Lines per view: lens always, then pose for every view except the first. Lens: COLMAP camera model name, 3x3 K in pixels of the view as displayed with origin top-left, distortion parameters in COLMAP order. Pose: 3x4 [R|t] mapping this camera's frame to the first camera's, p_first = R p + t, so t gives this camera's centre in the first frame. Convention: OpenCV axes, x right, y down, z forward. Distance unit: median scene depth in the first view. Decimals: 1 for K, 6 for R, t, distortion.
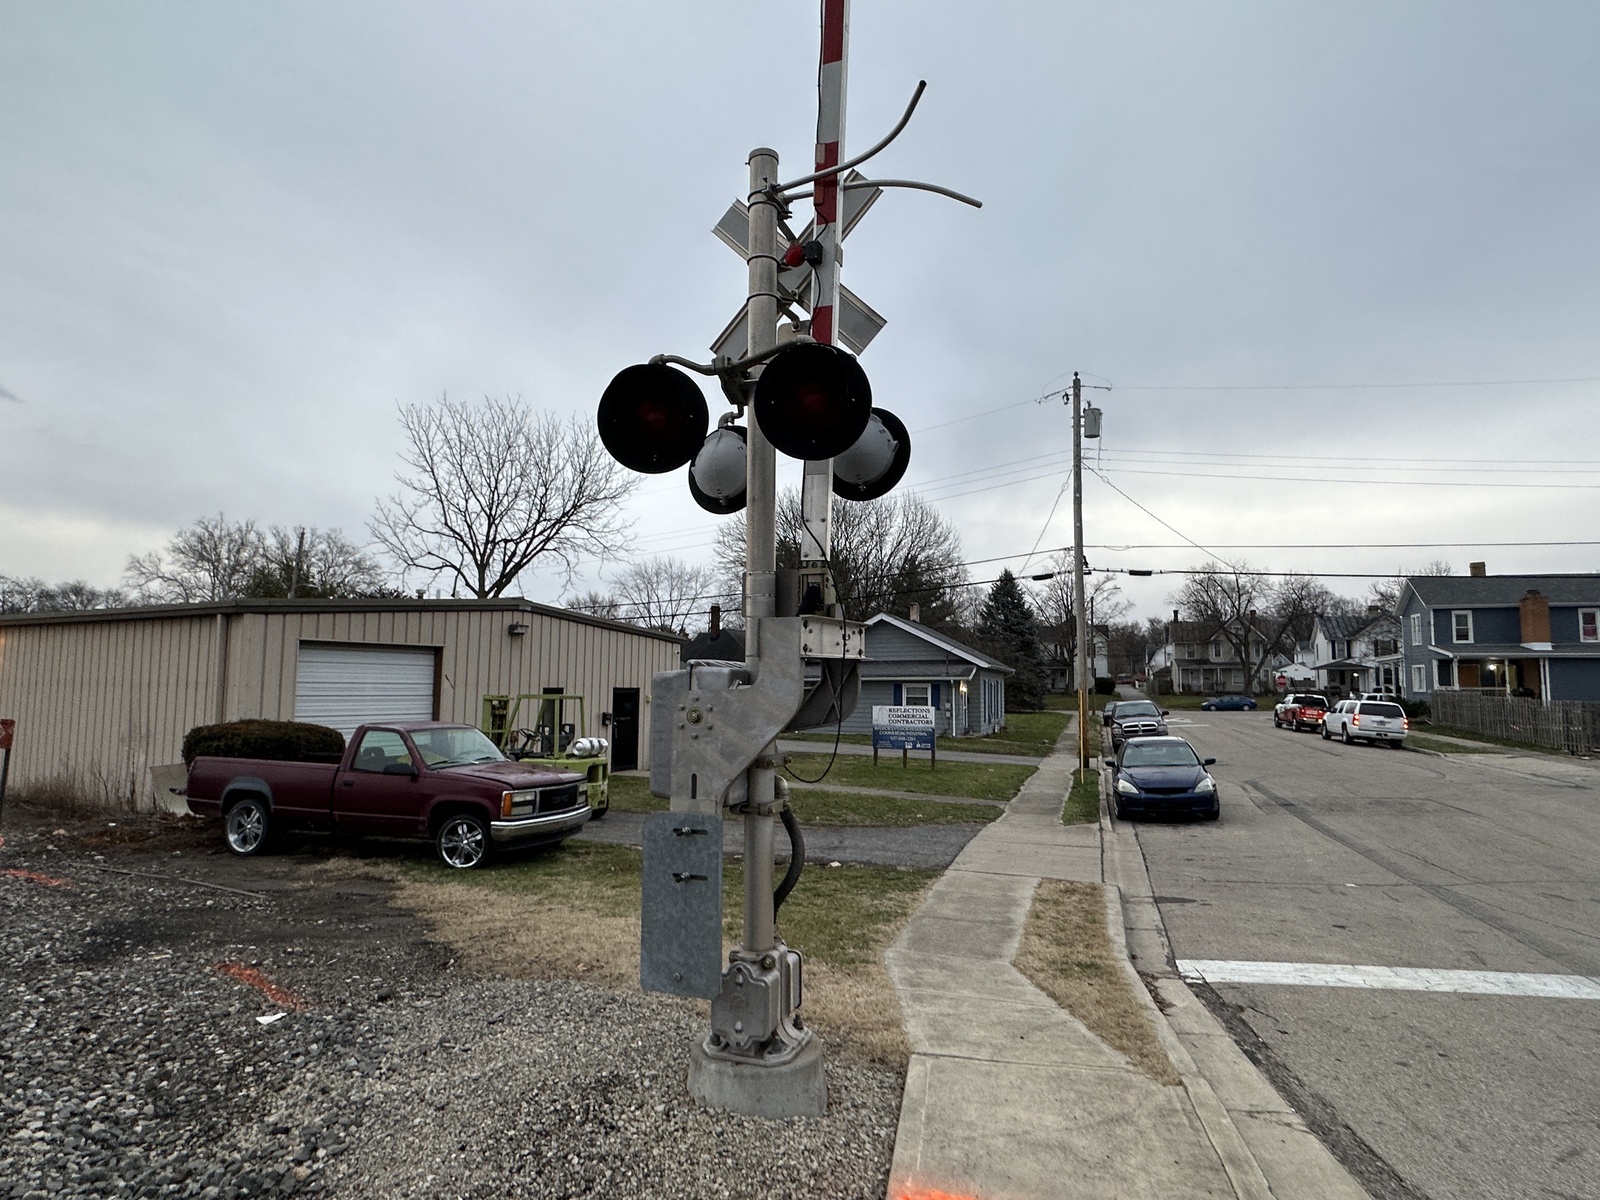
lens RADIAL K [[885.1, 0, 787.0], [0, 885.1, 603.5], [0, 0, 1]] dist [0.031912, -0.003405]
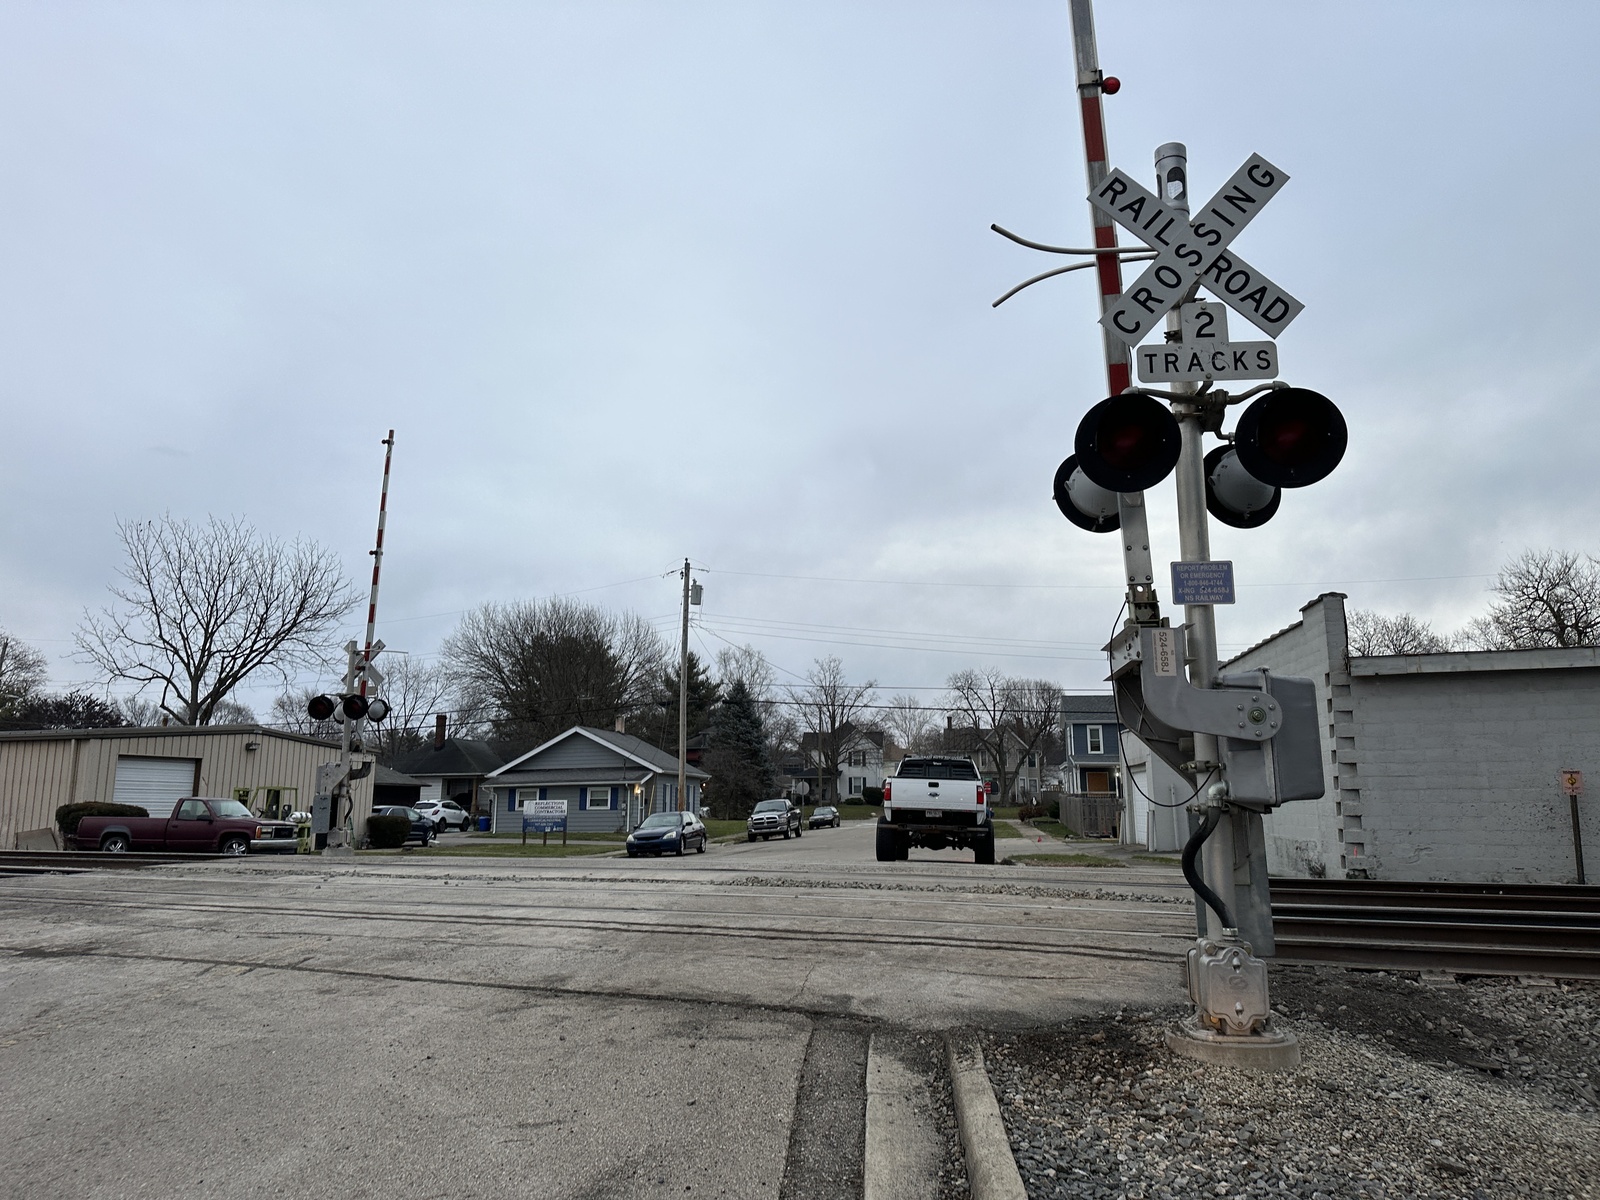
lens RADIAL K [[1142.6, 0, 800.2], [0, 1142.6, 591.1], [0, 0, 1]] dist [0.051890, -0.046887]
pose [[0.983185, 0.024838, 0.180913, 0.327655], [-0.008032, 0.995630, -0.093040, -0.077244], [-0.182433, 0.090022, 0.979088, -1.464788]]
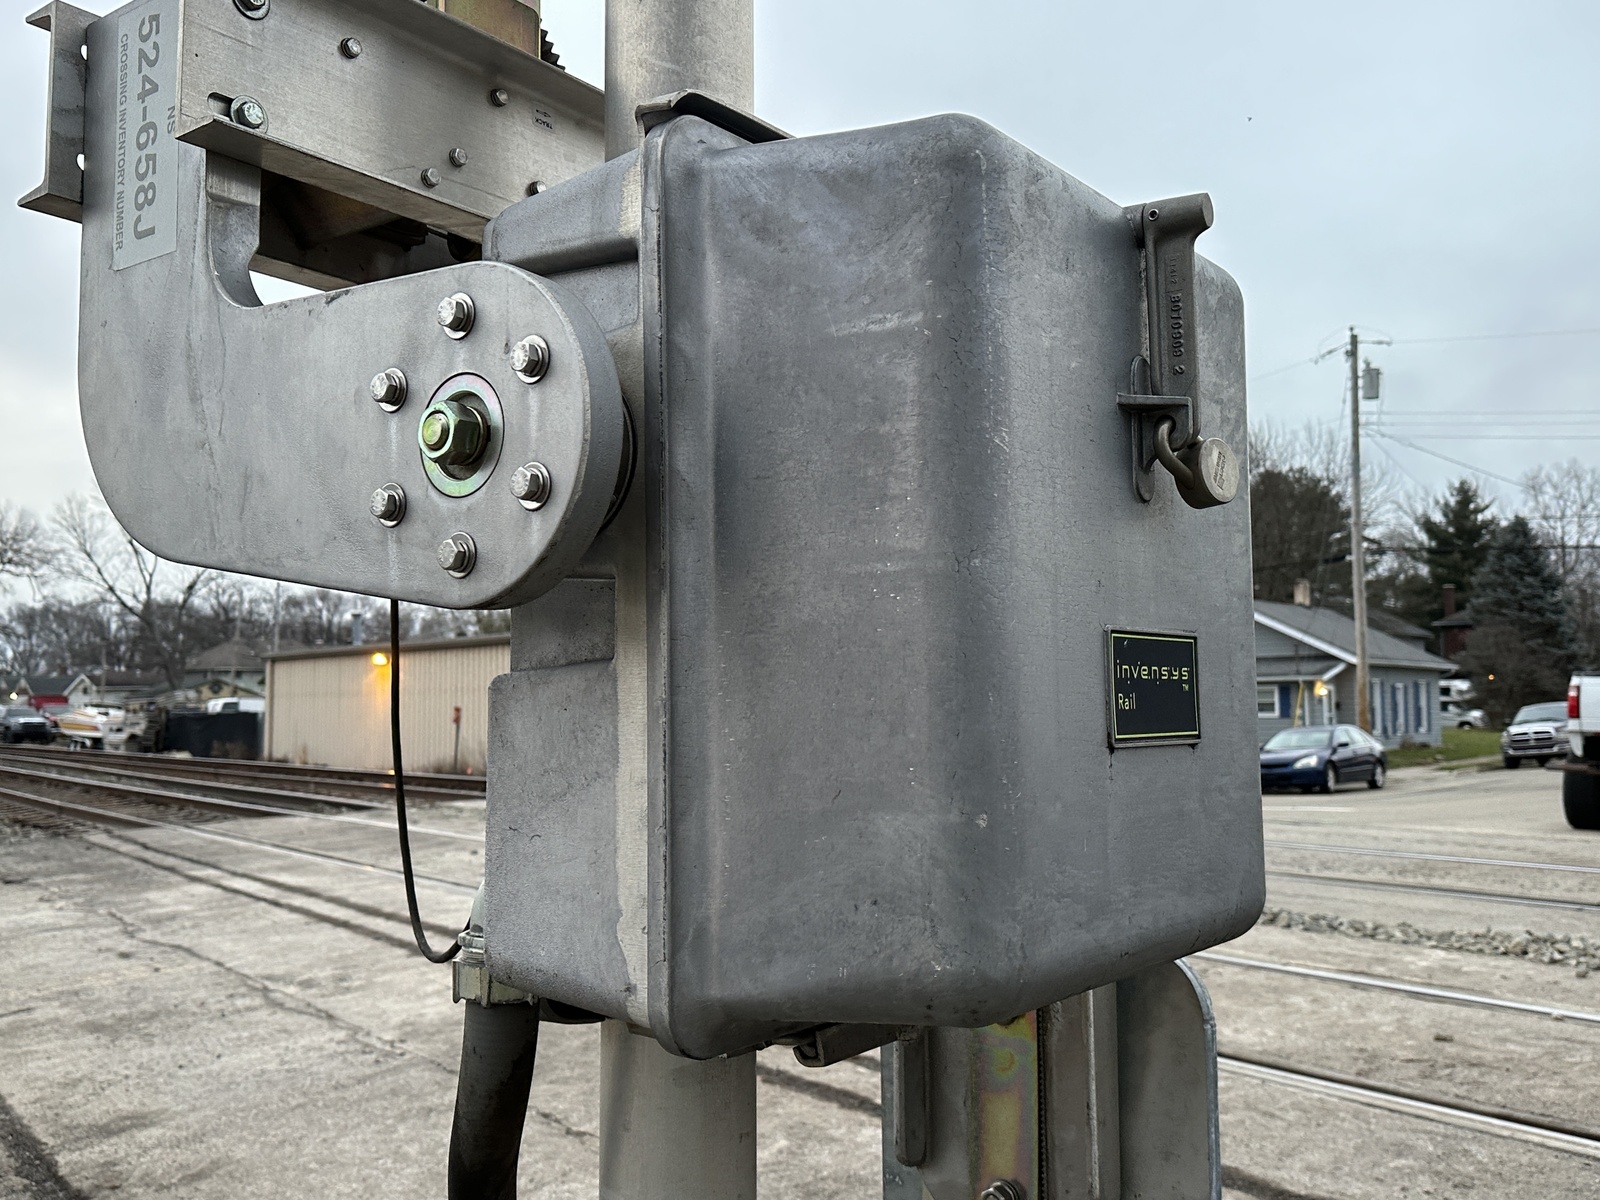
lens RADIAL K [[1527.7, 0, 787.9], [0, 1527.7, 612.4], [0, 0, 1]] dist [0.062786, 0.000000]
pose [[0.937659, -0.037494, -0.345527, 0.590993], [0.047549, 0.998655, 0.020666, -0.066091], [0.344288, -0.035807, 0.938181, -1.179112]]
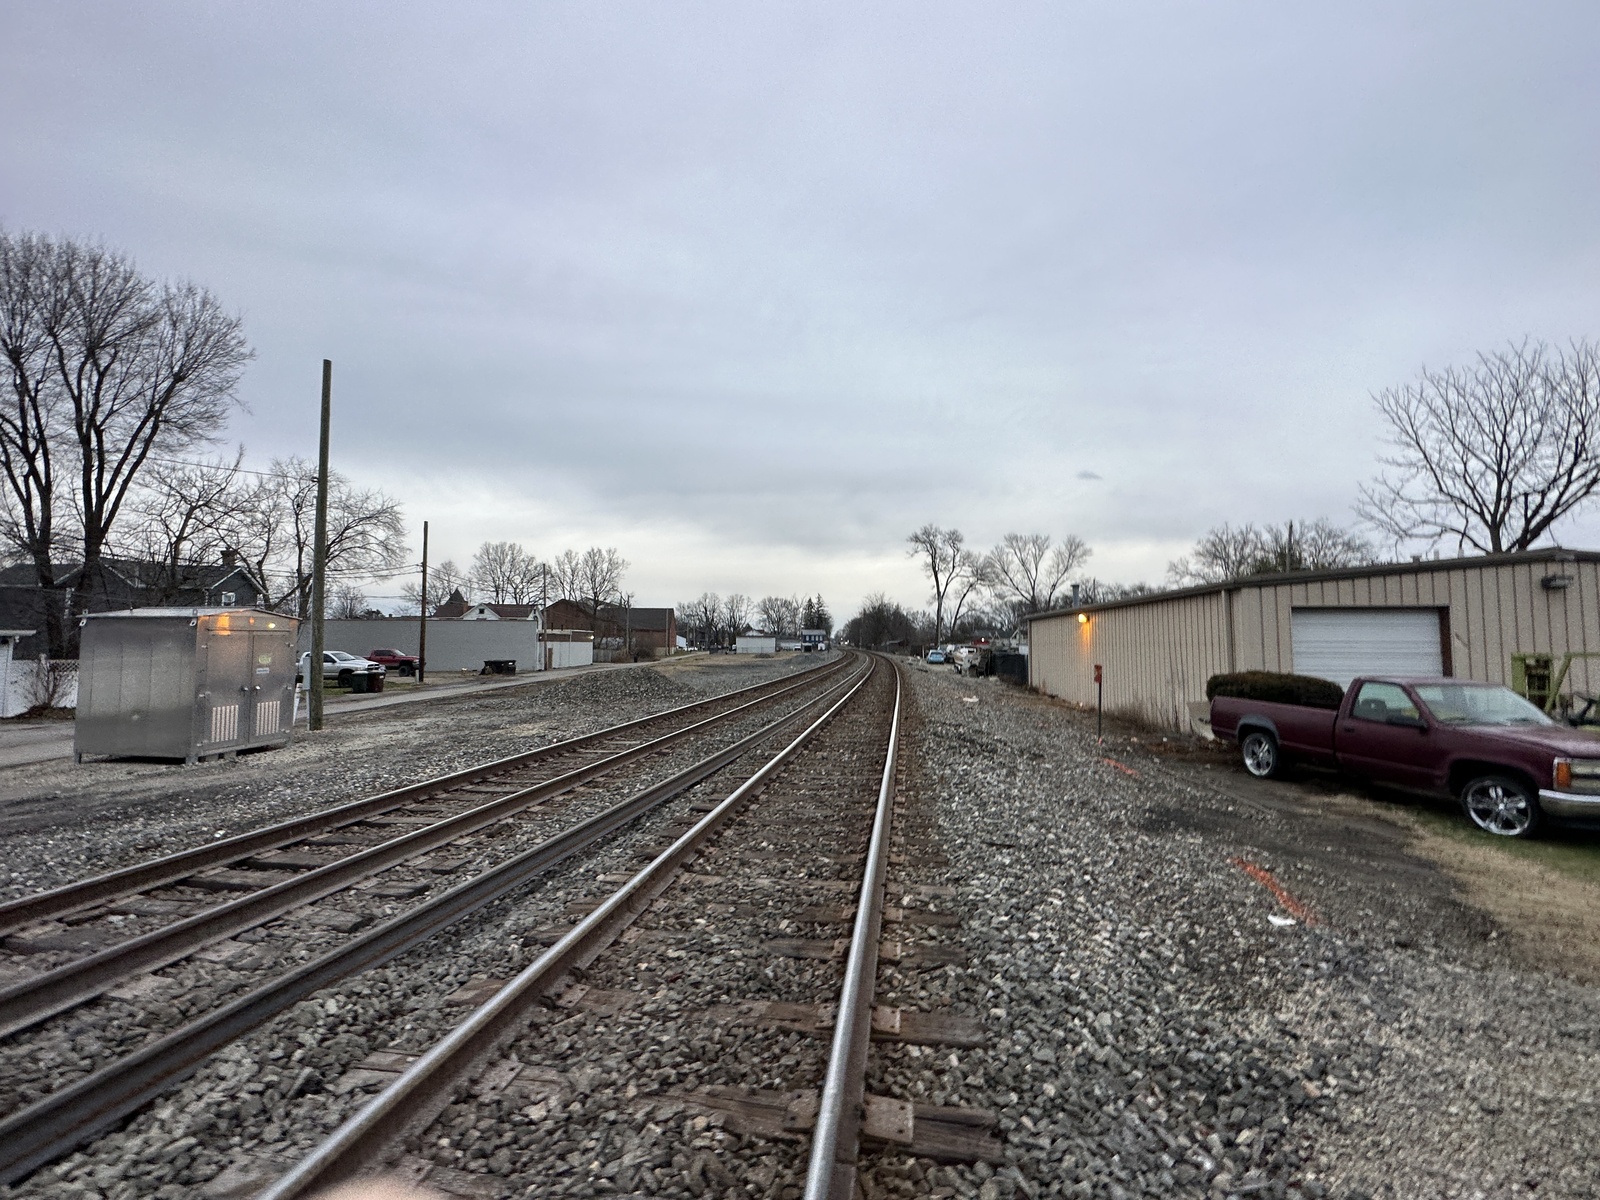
lens RADIAL K [[642.4, 0, 791.3], [0, 642.4, 600.4], [0, 0, 1]] dist [-0.003474, 0.000381]
pose [[0.387288, -0.072594, -0.919096, -0.013137], [0.085394, 0.995434, -0.042640, 0.013036], [0.917996, -0.061971, 0.391719, 0.048720]]
